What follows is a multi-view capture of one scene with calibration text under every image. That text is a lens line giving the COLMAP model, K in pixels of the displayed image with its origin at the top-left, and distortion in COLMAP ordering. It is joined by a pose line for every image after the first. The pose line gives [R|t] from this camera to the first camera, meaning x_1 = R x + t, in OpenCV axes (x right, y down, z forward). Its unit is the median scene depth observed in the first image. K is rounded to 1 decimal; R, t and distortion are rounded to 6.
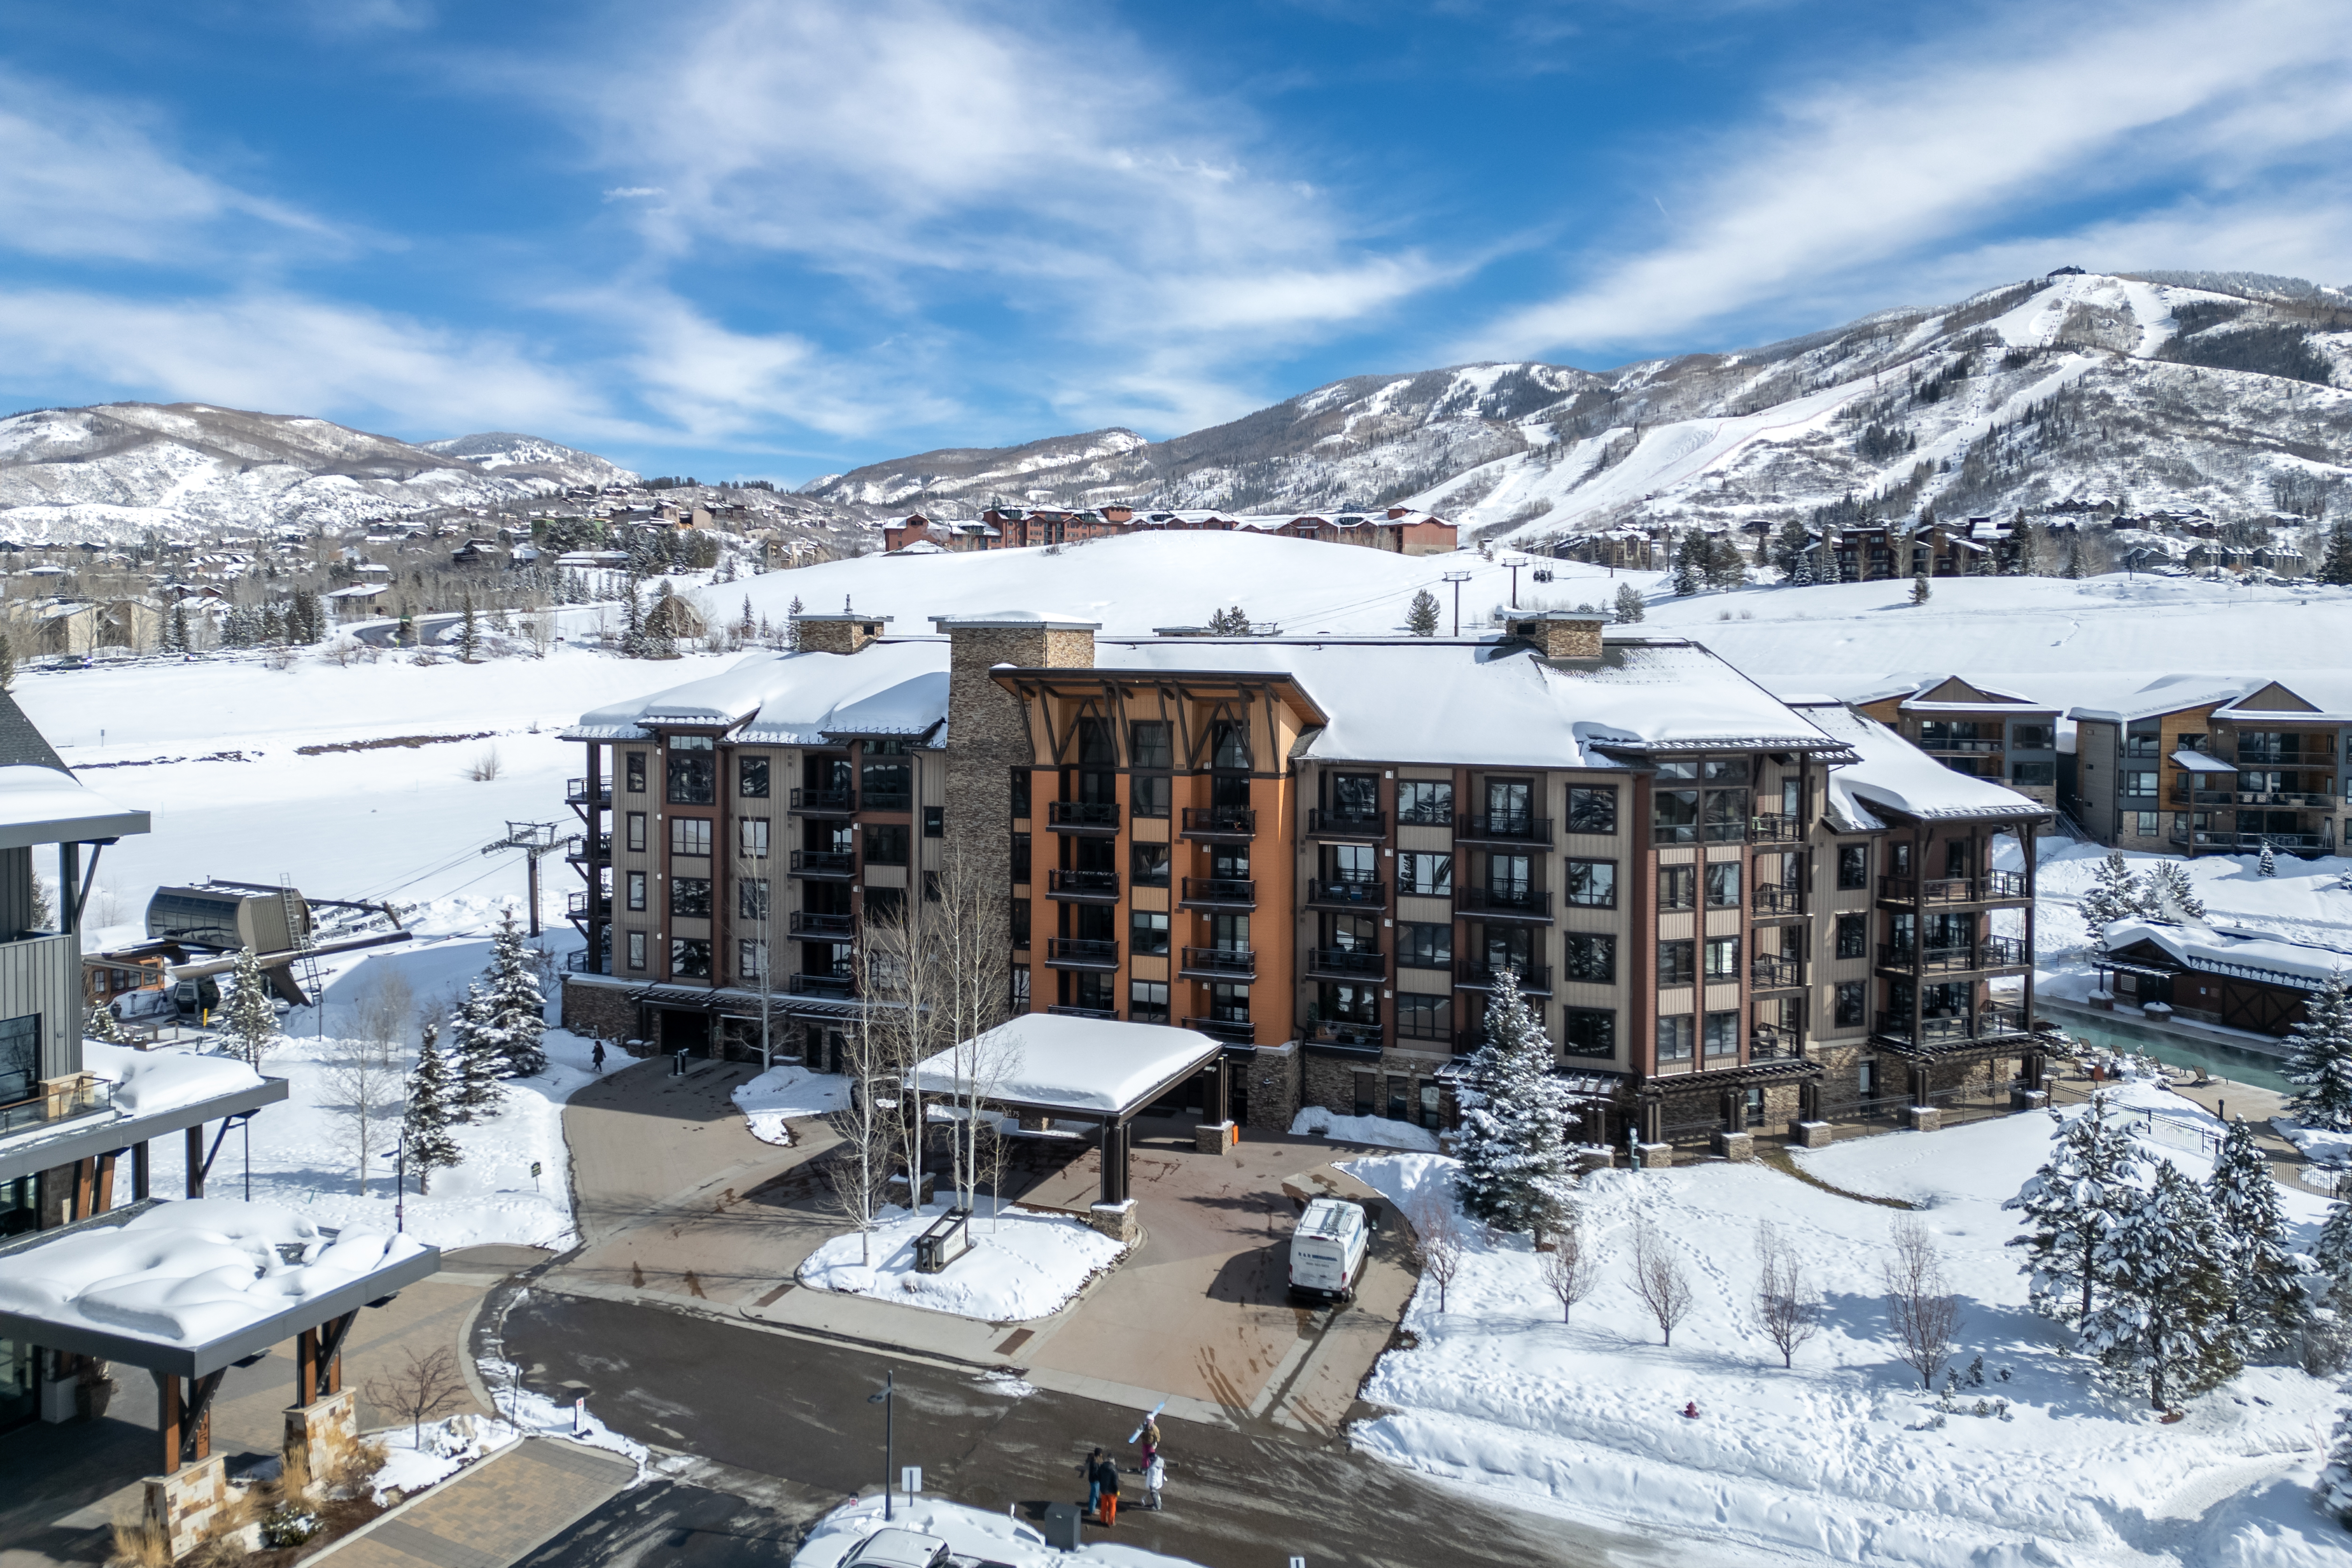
lens RADIAL K [[1602.0, 0, 1180.3], [0, 1602.0, 698.0], [0, 0, 1]] dist [0.055403, -0.050201]
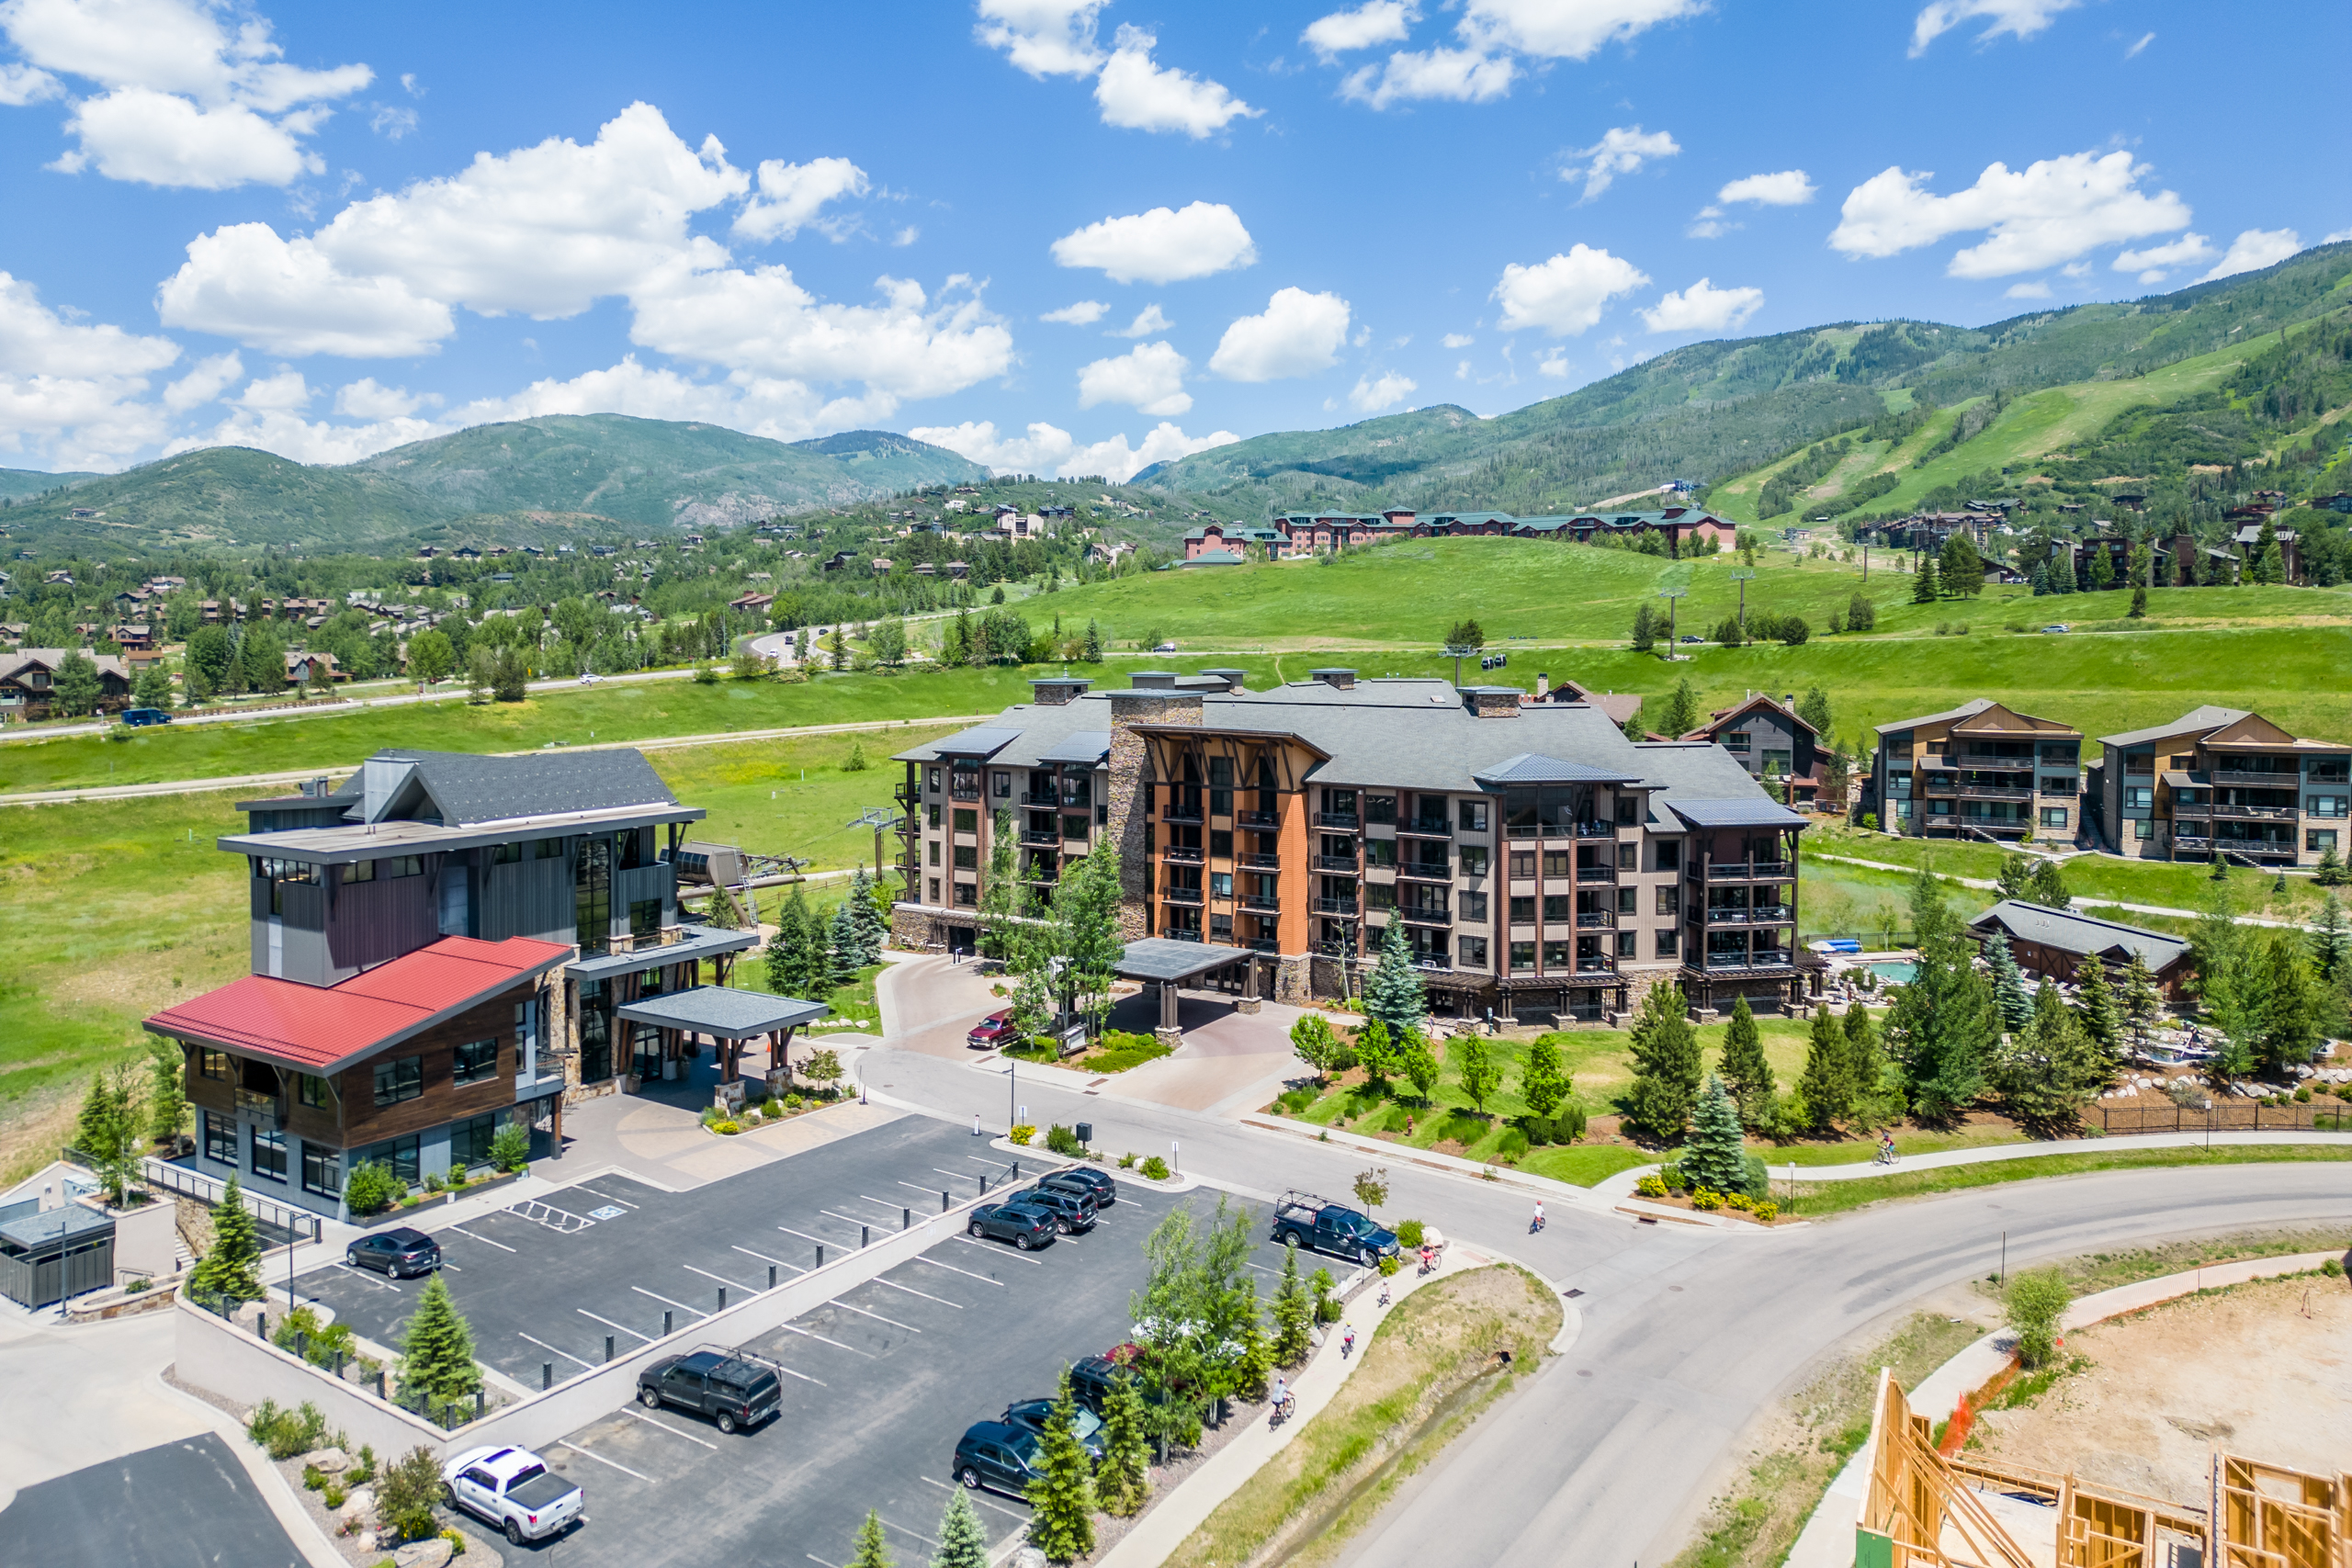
lens RADIAL K [[1601.8, 0, 1184.7], [0, 1601.8, 674.8], [0, 0, 1]] dist [0.055403, -0.050201]
pose [[0.979804, 0.000450, -0.199959, 0.233495], [-0.001054, 0.999995, -0.002915, -0.056357], [0.199957, 0.003067, 0.979800, -0.536452]]
